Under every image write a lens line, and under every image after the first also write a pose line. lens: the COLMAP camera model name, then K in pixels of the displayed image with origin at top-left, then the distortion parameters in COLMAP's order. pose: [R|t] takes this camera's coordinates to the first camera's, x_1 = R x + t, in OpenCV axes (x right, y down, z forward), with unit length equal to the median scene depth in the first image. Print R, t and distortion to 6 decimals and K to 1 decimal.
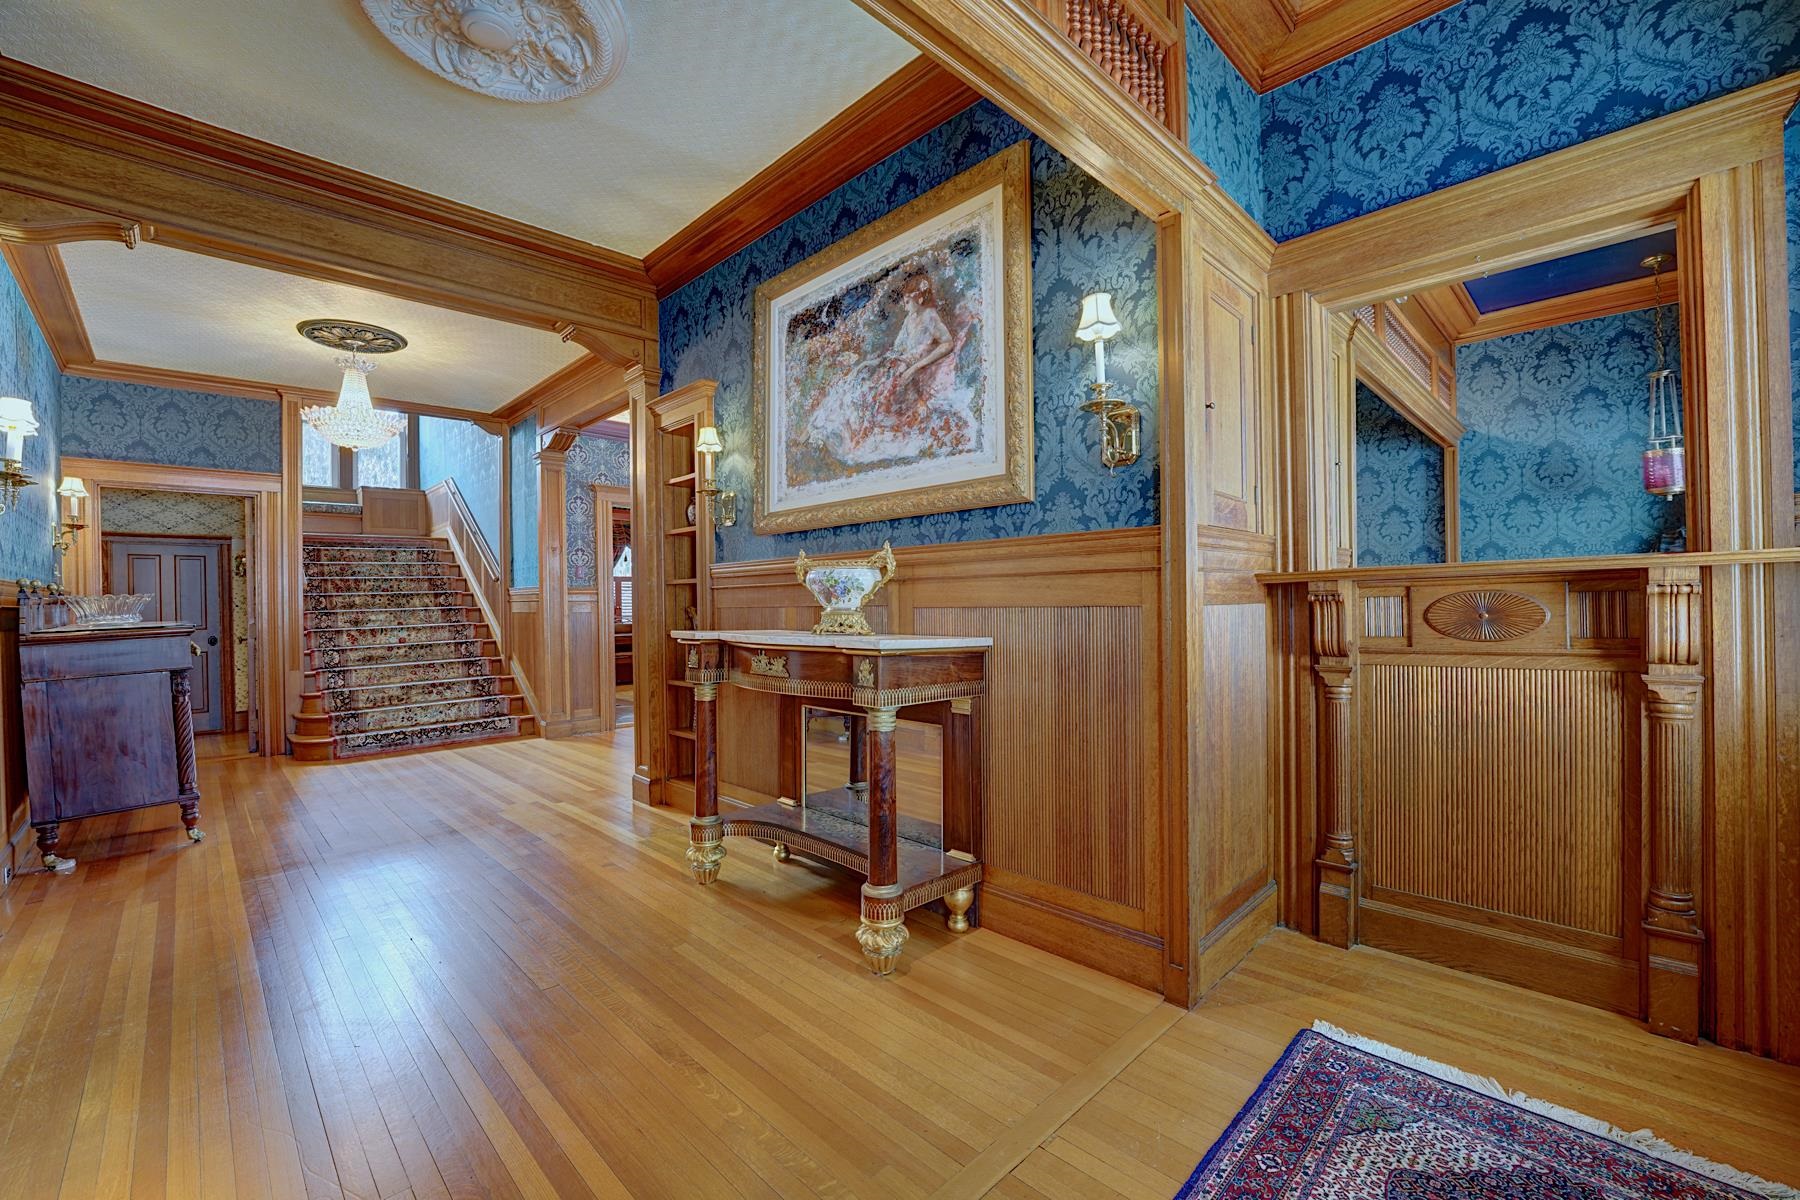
lens RADIAL K [[727.8, 0, 895.1], [0, 727.8, 602.9], [0, 0, 1]] dist [-0.020855, 0.000043]
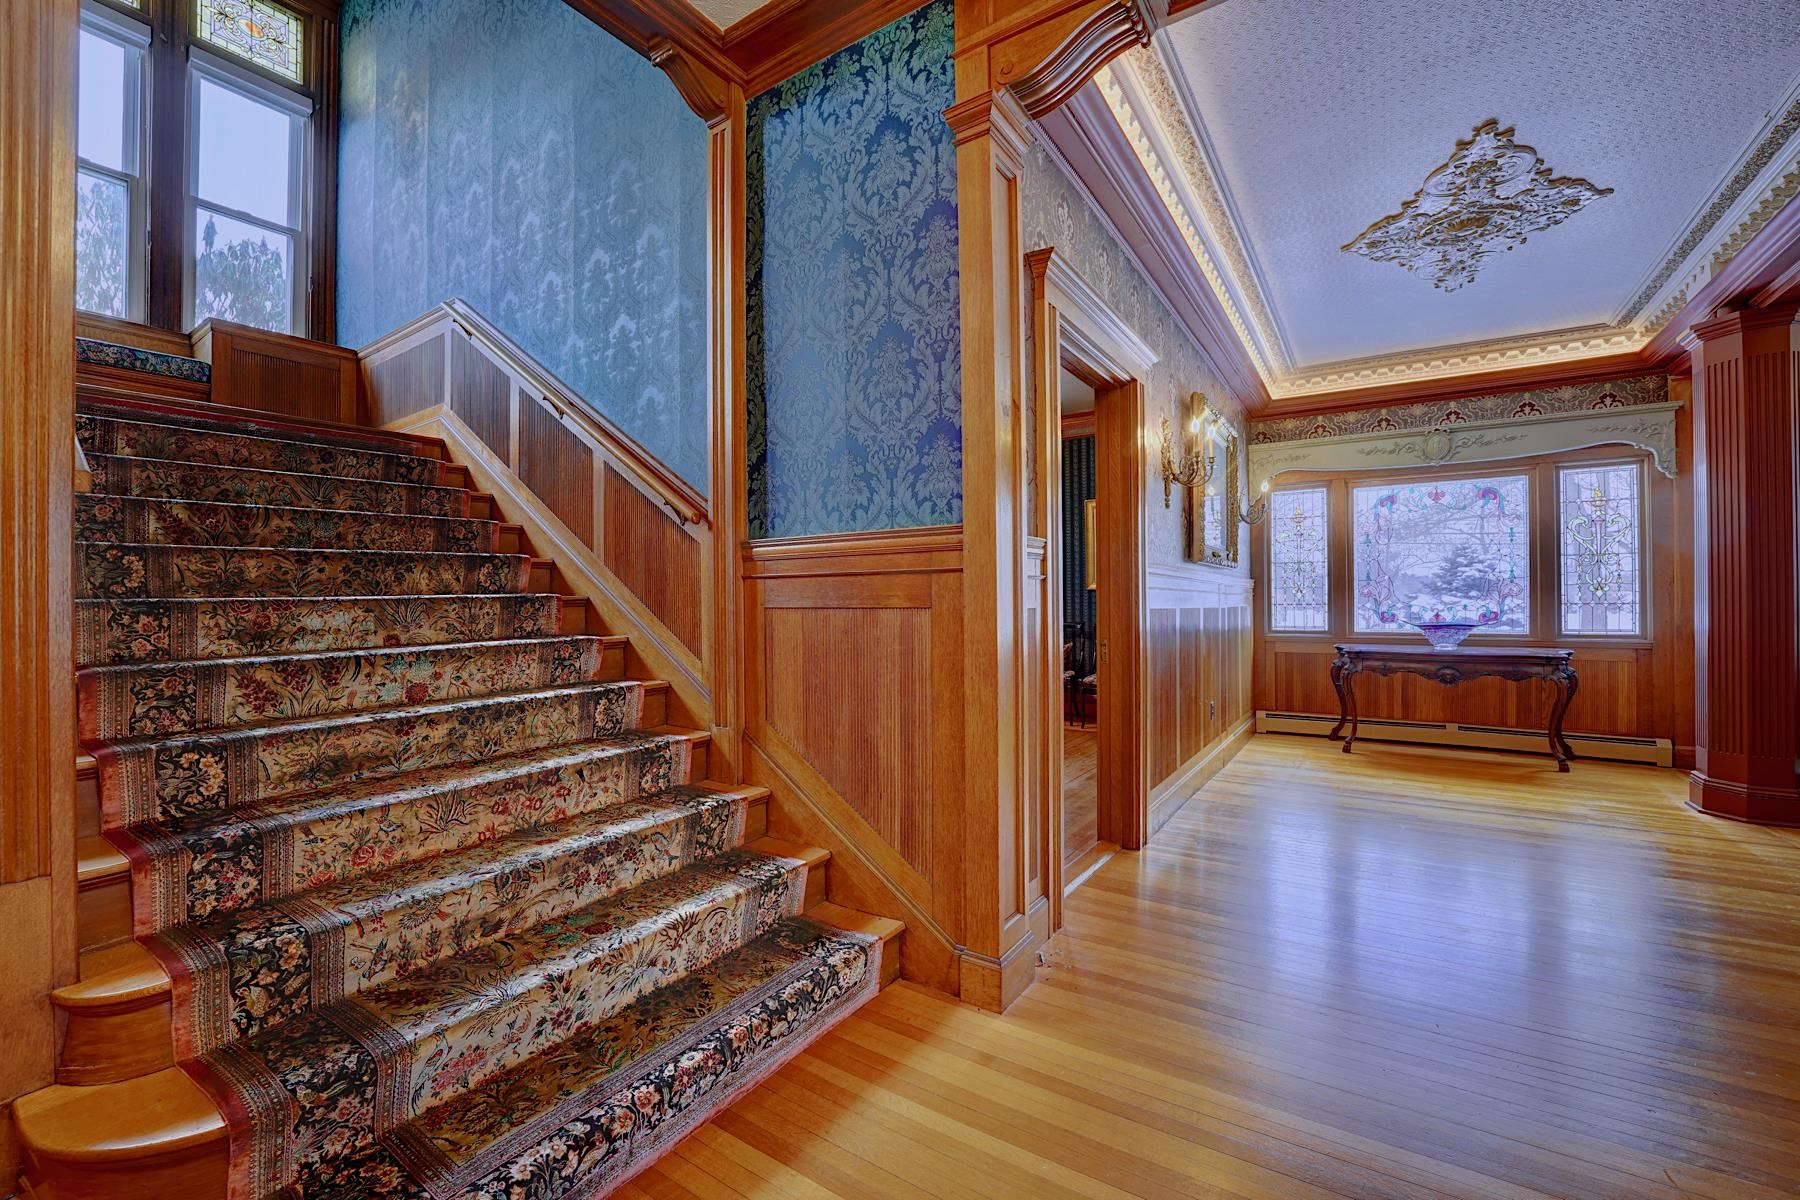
lens RADIAL K [[727.8, 0, 904.0], [0, 727.8, 601.7], [0, 0, 1]] dist [-0.020855, 0.000043]
pose [[0.979815, 0.008583, 0.199724, -0.533347], [-0.008956, 0.999959, 0.000961, 0.008519], [-0.199708, -0.002730, 0.979852, 0.635073]]
